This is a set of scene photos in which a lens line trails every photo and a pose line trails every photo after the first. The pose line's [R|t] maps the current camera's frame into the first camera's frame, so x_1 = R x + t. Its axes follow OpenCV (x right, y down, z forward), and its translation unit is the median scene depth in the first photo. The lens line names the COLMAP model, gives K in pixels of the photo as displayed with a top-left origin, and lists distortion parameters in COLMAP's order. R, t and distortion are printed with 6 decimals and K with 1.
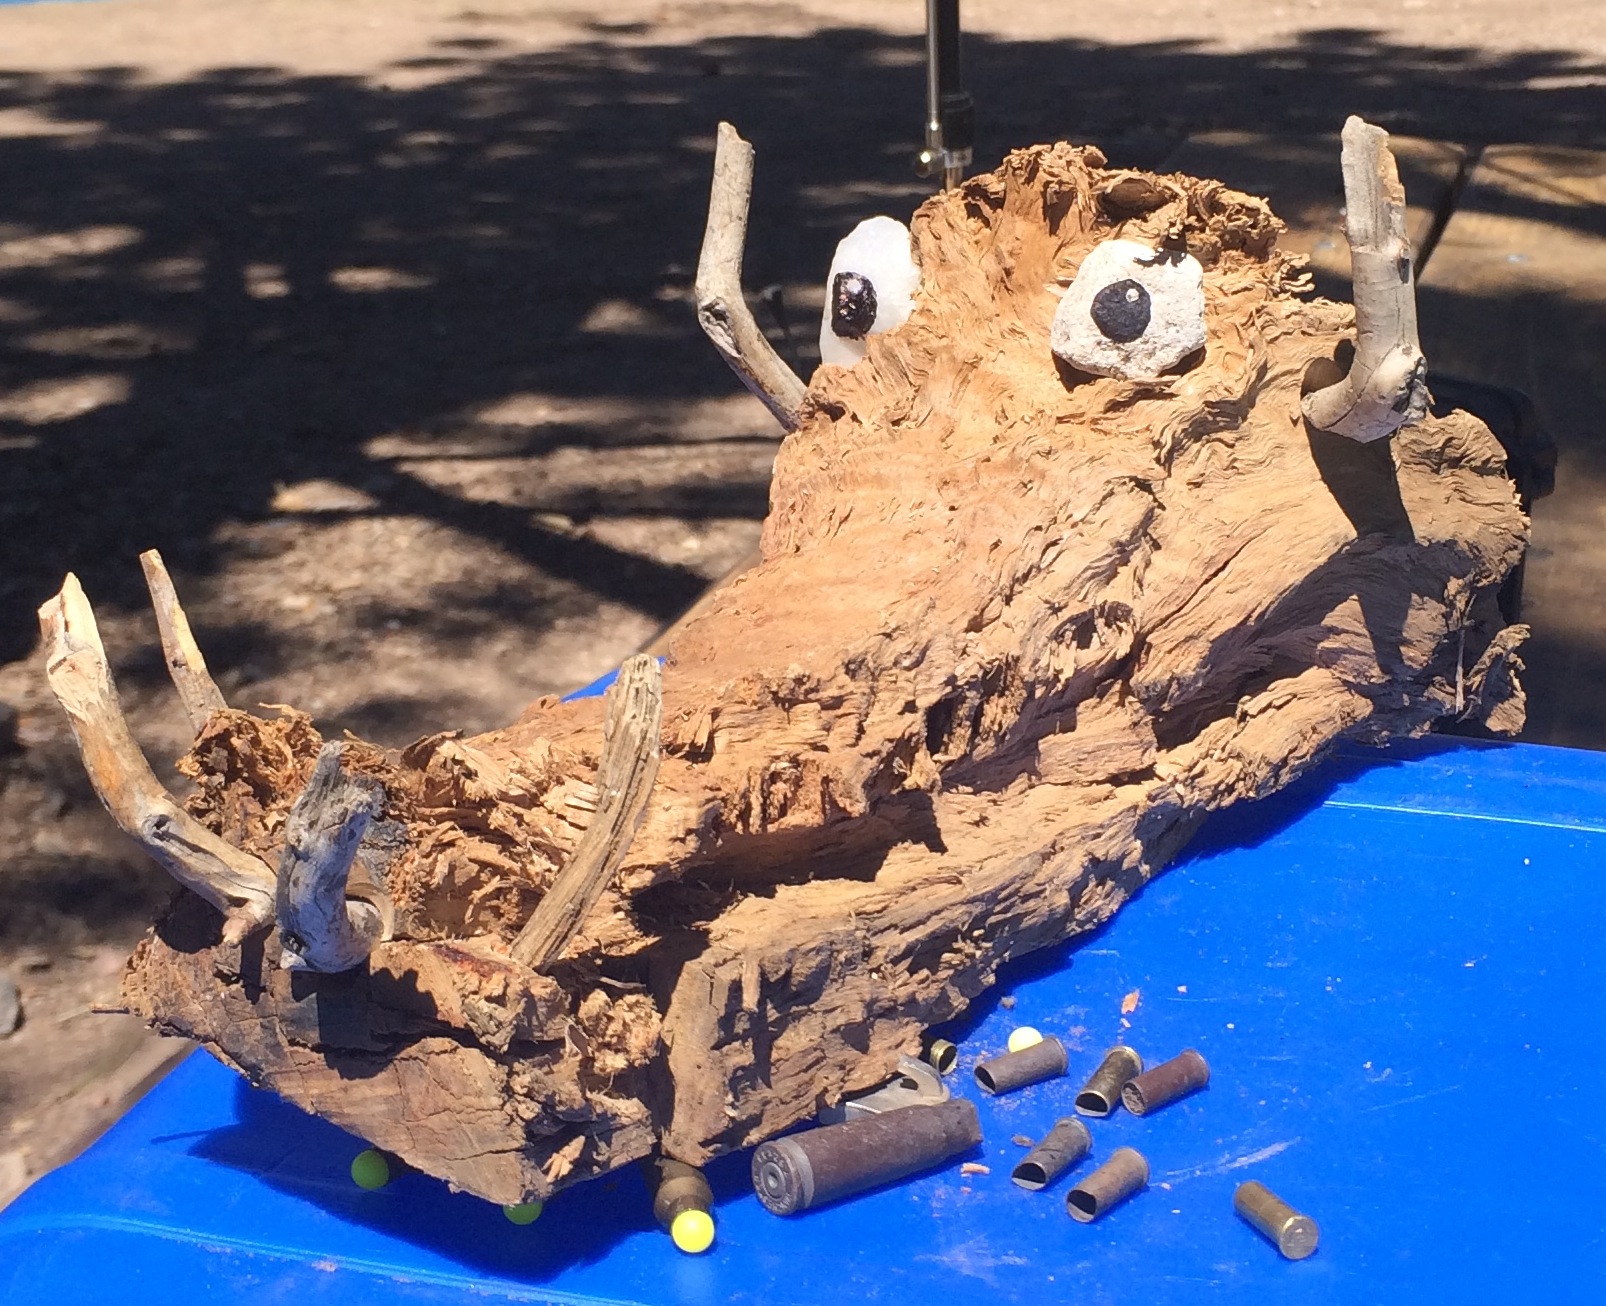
lens RADIAL K [[1474.4, 0, 803.1], [0, 1474.4, 611.9], [0, 0, 1]] dist [0.007824, 0.000852]
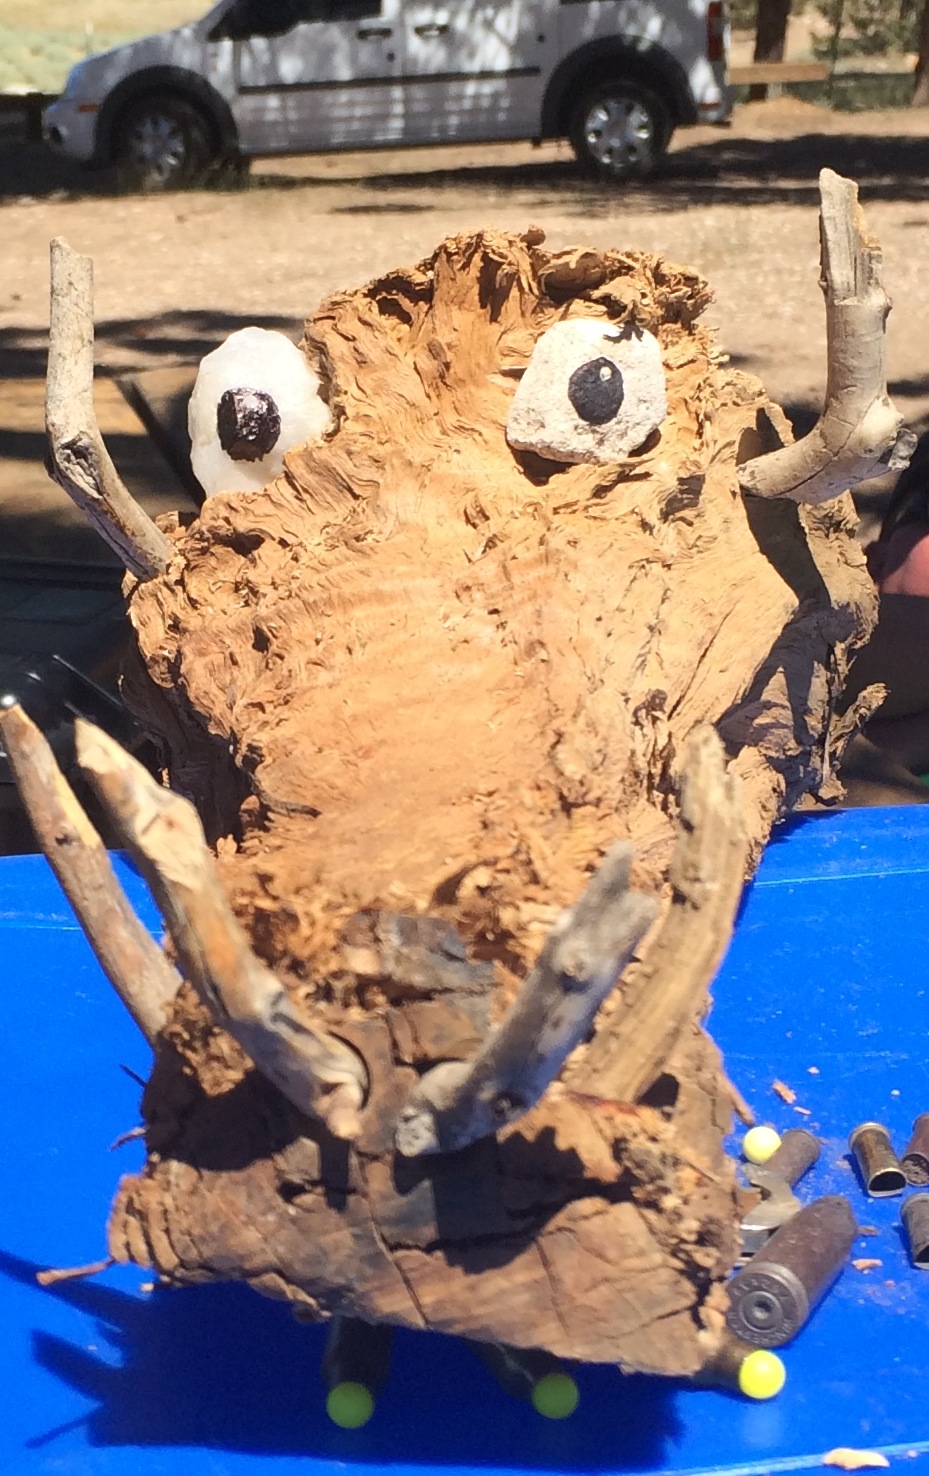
lens RADIAL K [[1580.4, 0, 464.5], [0, 1580.4, 738.0], [0, 0, 1]] dist [0.018672, 0.007896]
pose [[0.958081, -0.144344, 0.247478, -0.141290], [0.148622, 0.988893, 0.001413, 0.003622], [-0.244933, 0.035426, 0.968893, 0.033670]]
